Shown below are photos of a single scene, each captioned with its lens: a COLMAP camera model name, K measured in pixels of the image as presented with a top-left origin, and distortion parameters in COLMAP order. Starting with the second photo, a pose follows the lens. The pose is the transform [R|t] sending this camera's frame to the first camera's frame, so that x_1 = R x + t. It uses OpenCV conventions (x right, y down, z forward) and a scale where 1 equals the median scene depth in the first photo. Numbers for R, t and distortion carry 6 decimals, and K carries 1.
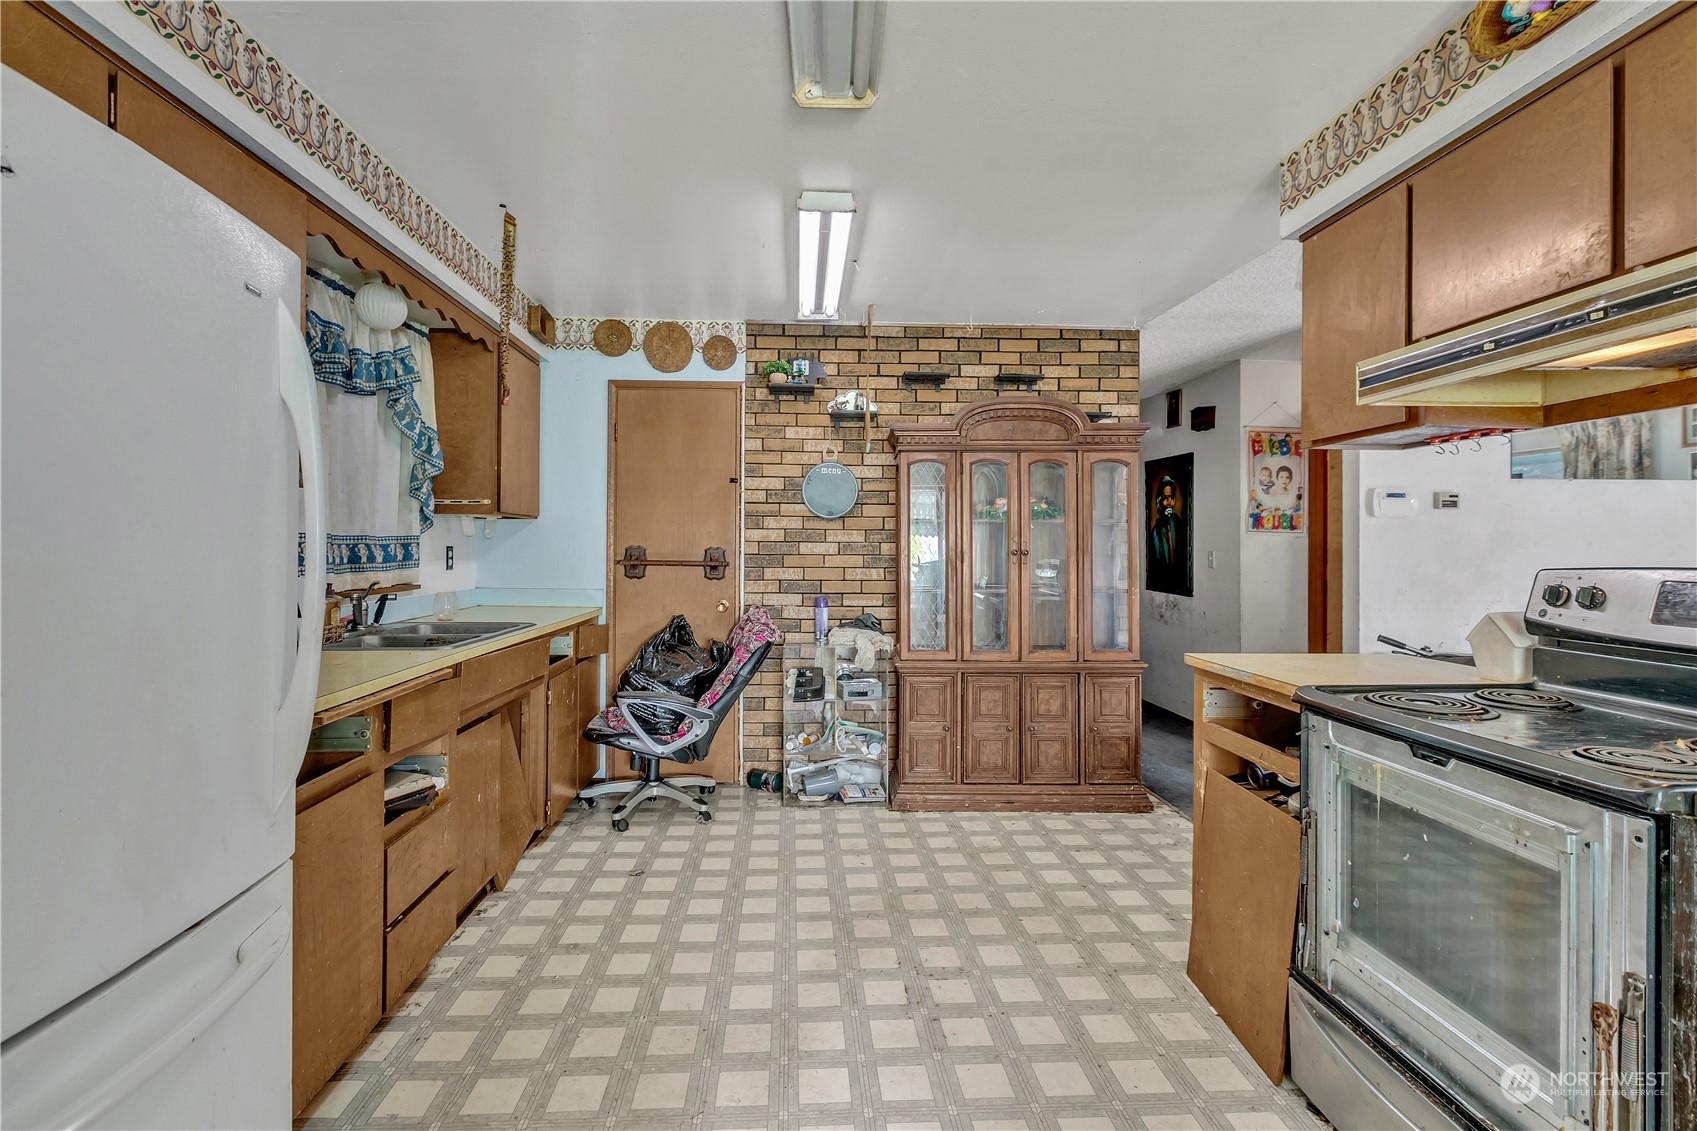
lens RADIAL K [[786.4, 0, 818.1], [0, 786.4, 550.3], [0, 0, 1]] dist [-0.002503, -0.002042]
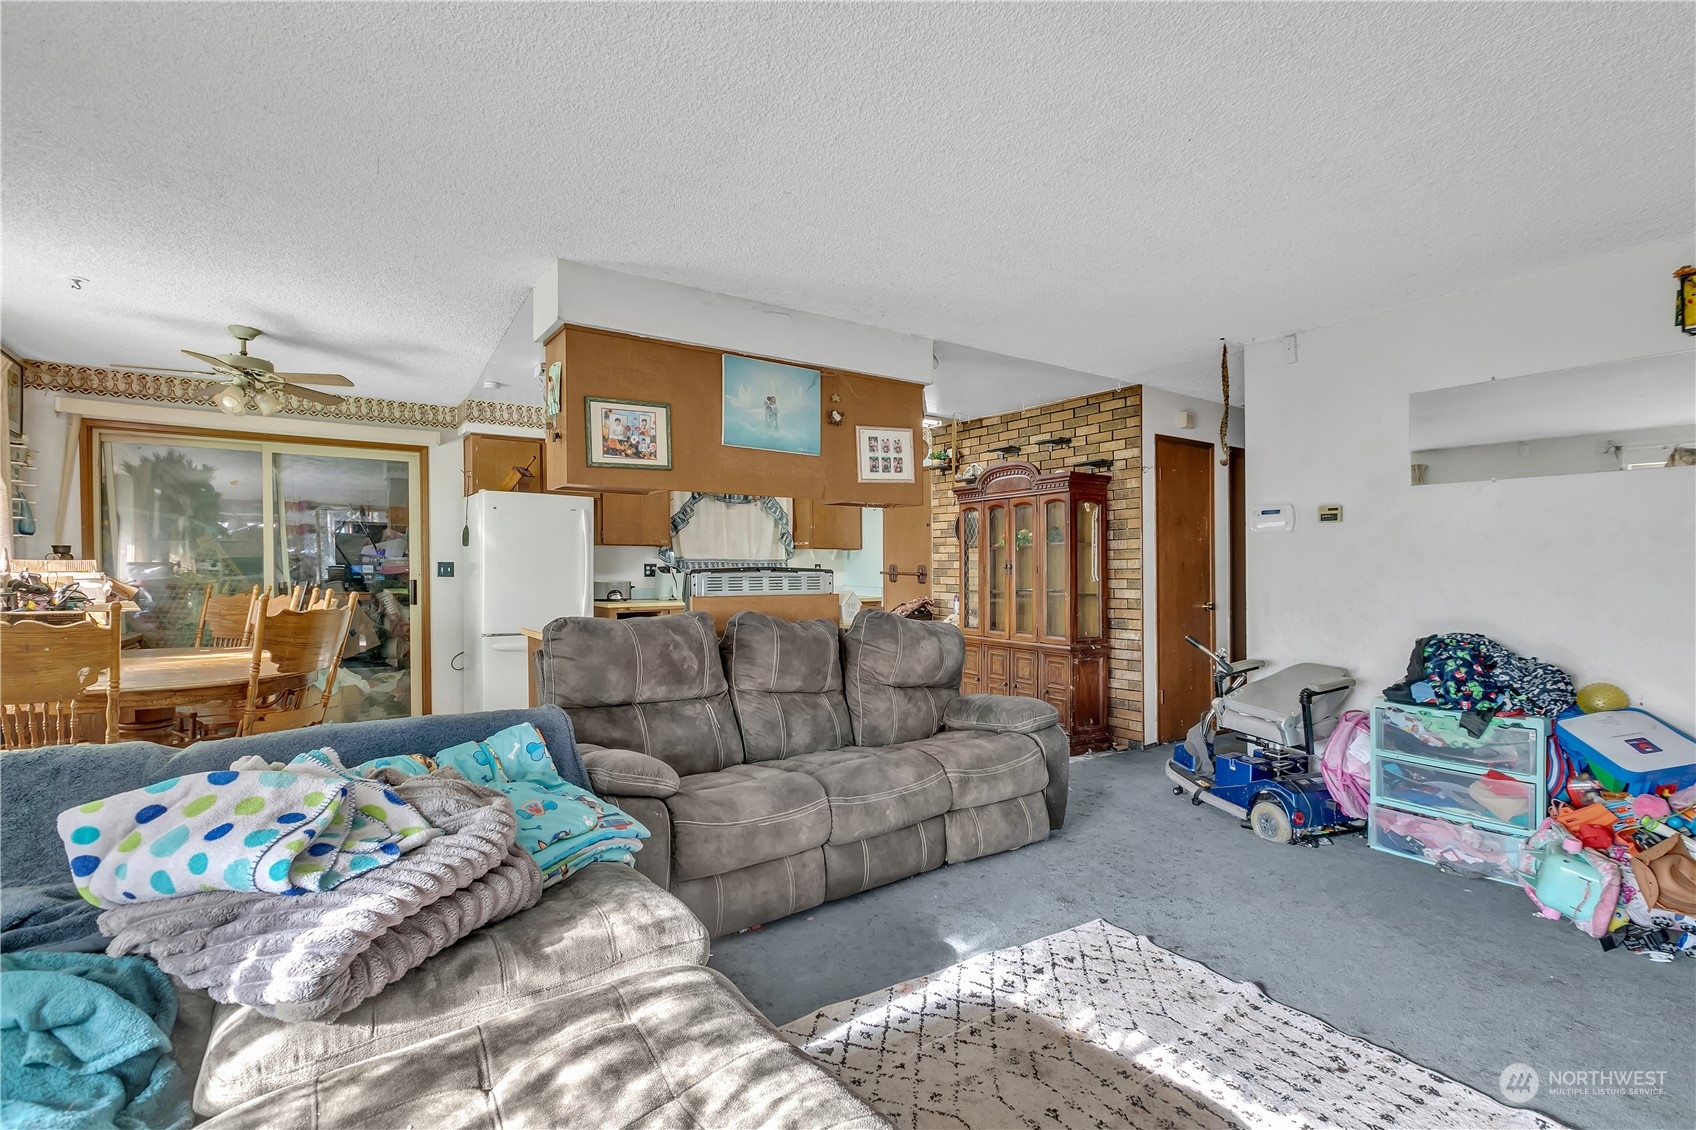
lens RADIAL K [[785.9, 0, 838.7], [0, 785.9, 560.7], [0, 0, 1]] dist [-0.002503, -0.002042]
pose [[0.520092, -0.007532, -0.854077, 1.427541], [-0.006756, 0.999894, -0.012932, 0.013393], [0.854083, 0.012496, 0.519986, -0.043616]]
